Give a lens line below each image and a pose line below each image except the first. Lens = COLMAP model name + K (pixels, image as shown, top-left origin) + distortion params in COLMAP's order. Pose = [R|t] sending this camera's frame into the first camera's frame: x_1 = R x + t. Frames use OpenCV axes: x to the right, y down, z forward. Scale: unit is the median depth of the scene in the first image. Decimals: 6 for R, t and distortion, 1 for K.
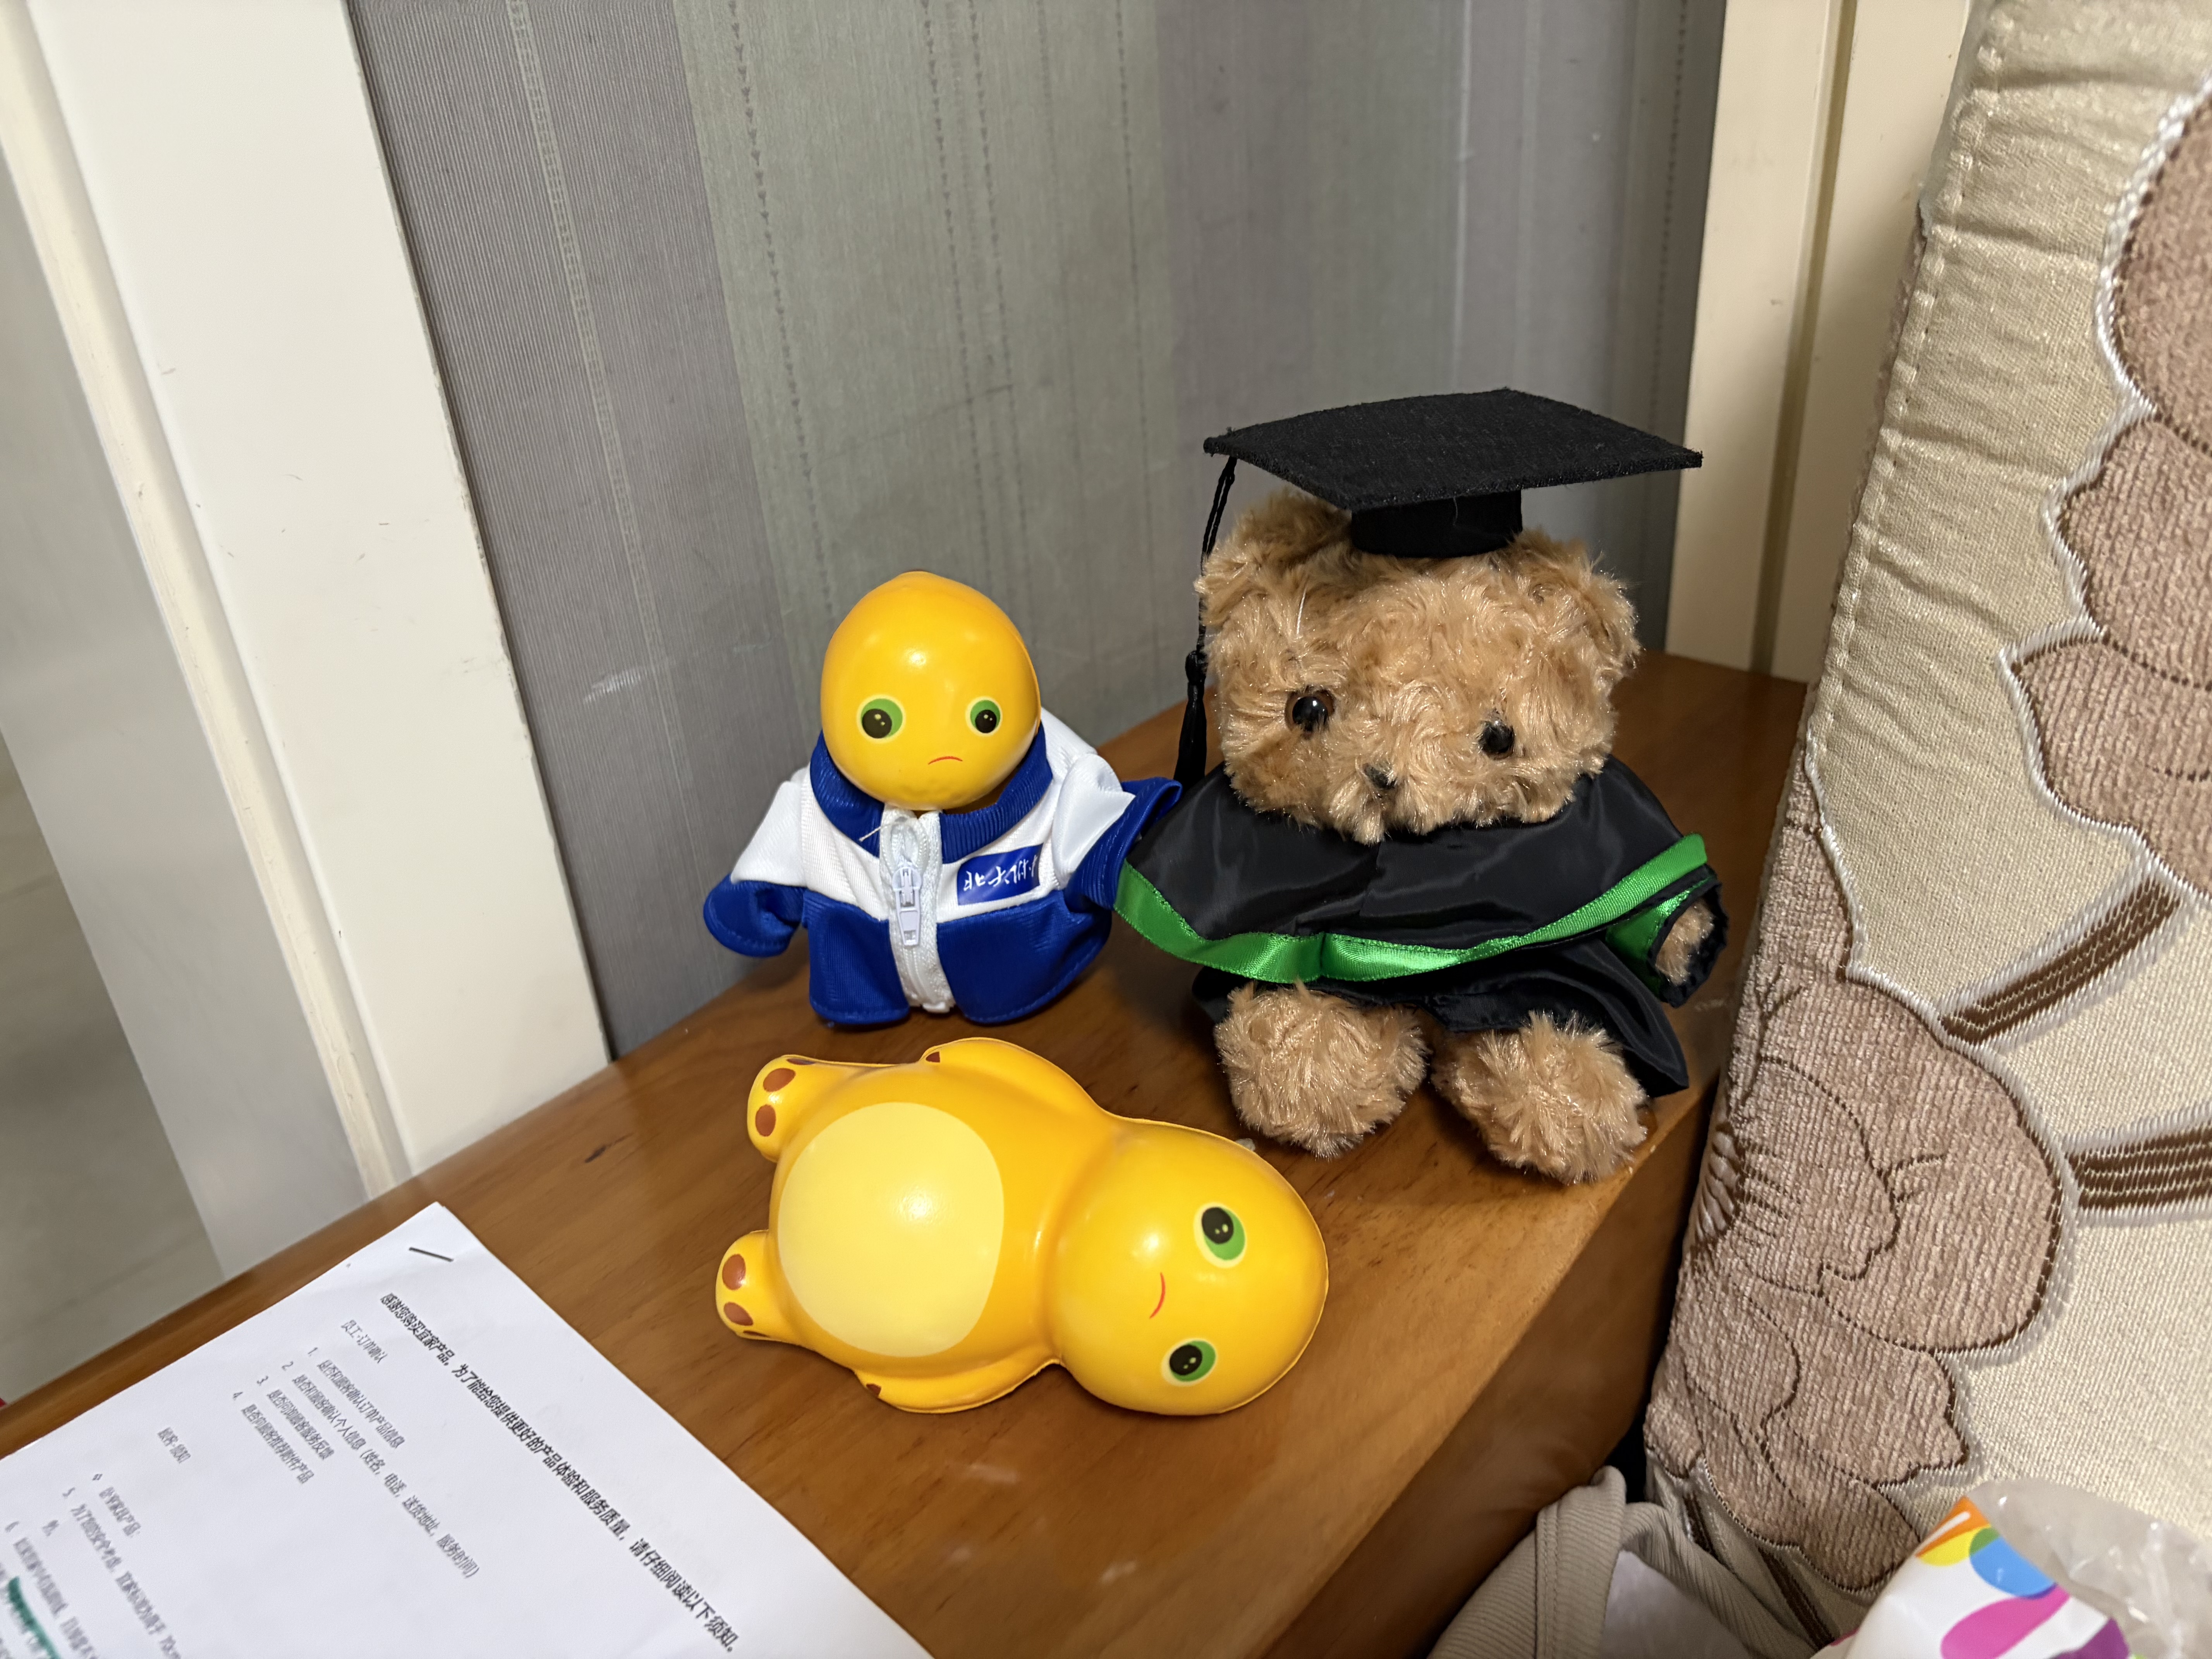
lens RADIAL K [[1636.8, 0, 1180.6], [0, 1636.8, 826.2], [0, 0, 1]] dist [-0.031636, 0.048514]
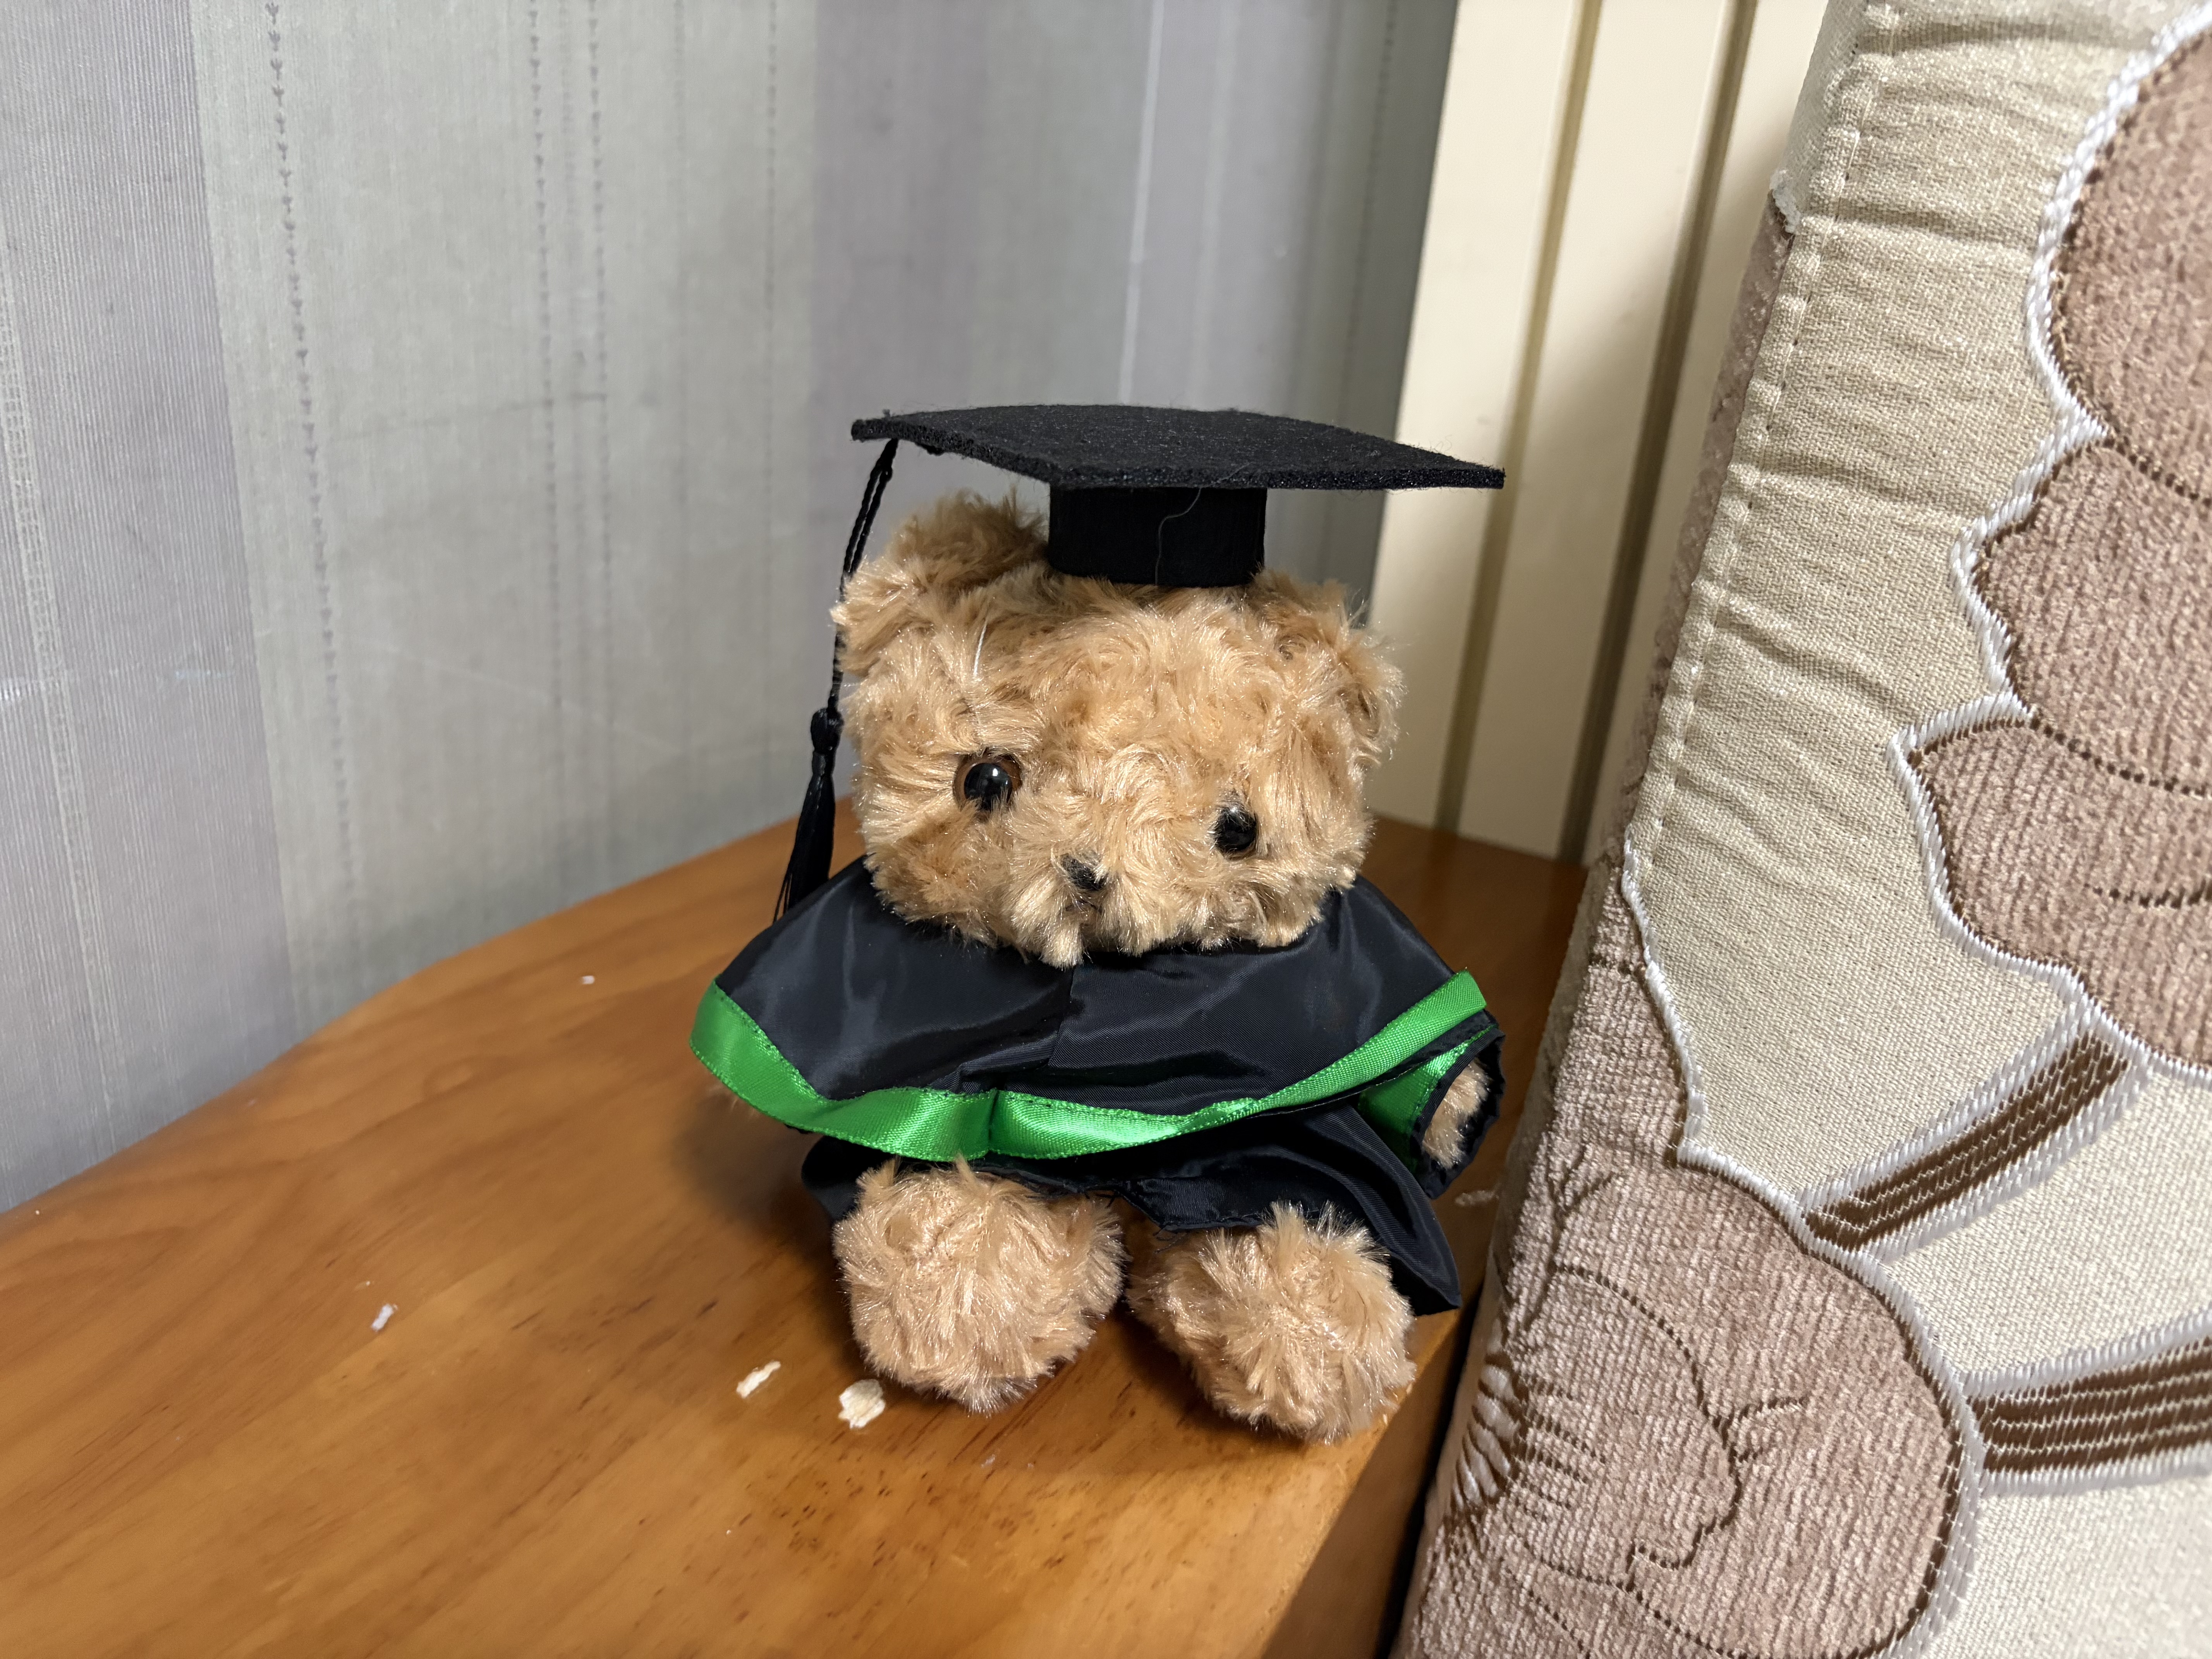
lens RADIAL K [[1636.8, 0, 1180.6], [0, 1636.8, 826.2], [0, 0, 1]] dist [-0.031636, 0.048514]
pose [[0.968799, 0.062467, 0.239848, -0.013283], [-0.034488, 0.992280, -0.119127, 0.037679], [-0.245438, 0.107139, 0.963474, 0.313646]]
